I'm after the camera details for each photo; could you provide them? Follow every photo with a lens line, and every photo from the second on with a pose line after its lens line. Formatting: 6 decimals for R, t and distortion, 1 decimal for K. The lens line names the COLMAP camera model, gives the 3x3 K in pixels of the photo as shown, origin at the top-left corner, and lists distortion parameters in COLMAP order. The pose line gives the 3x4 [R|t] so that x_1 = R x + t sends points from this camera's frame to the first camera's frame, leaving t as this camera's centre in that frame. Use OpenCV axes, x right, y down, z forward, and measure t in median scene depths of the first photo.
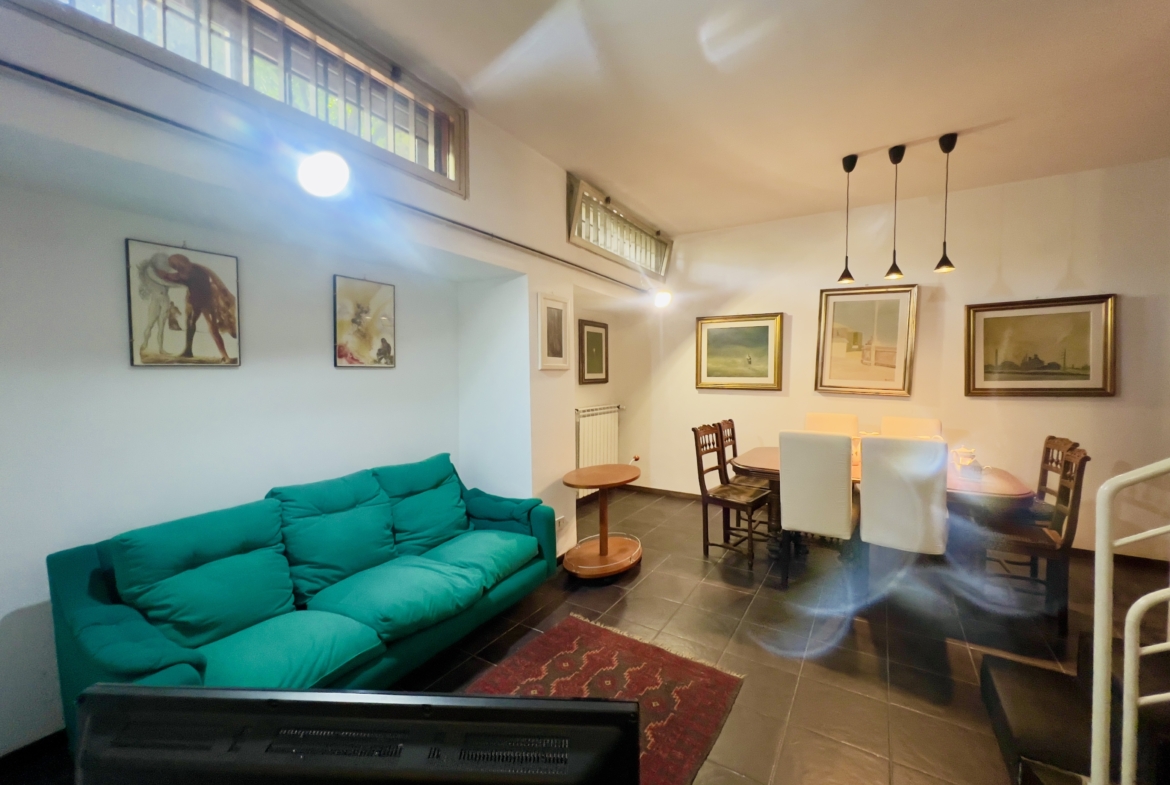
lens RADIAL K [[468.5, 0, 583.8], [0, 468.5, 388.3], [0, 0, 1]] dist [-0.000797, -0.000019]
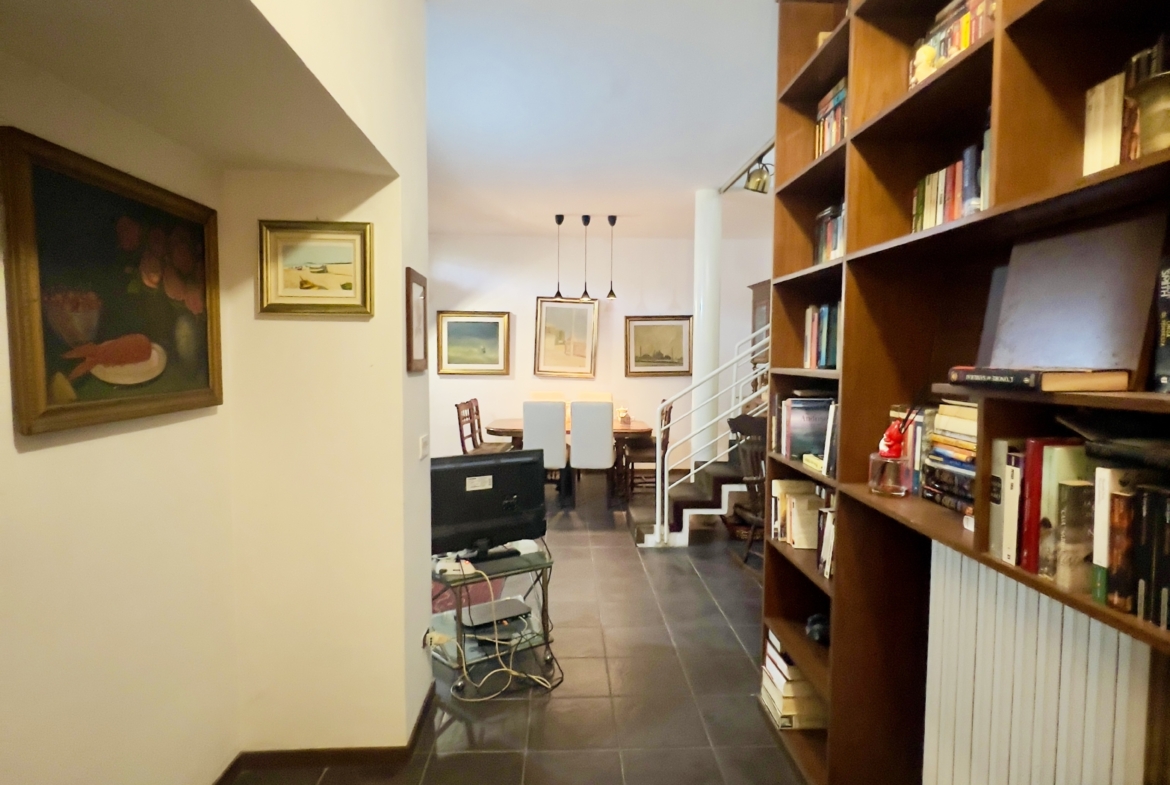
lens RADIAL K [[629.0, 0, 585.0], [0, 629.0, 392.5], [0, 0, 1]] dist [0.000629, -0.000025]
pose [[0.826949, -0.025540, 0.561697, -0.434414], [0.011982, 0.999541, 0.027808, 0.009434], [-0.562149, -0.016266, 0.826876, -0.610116]]
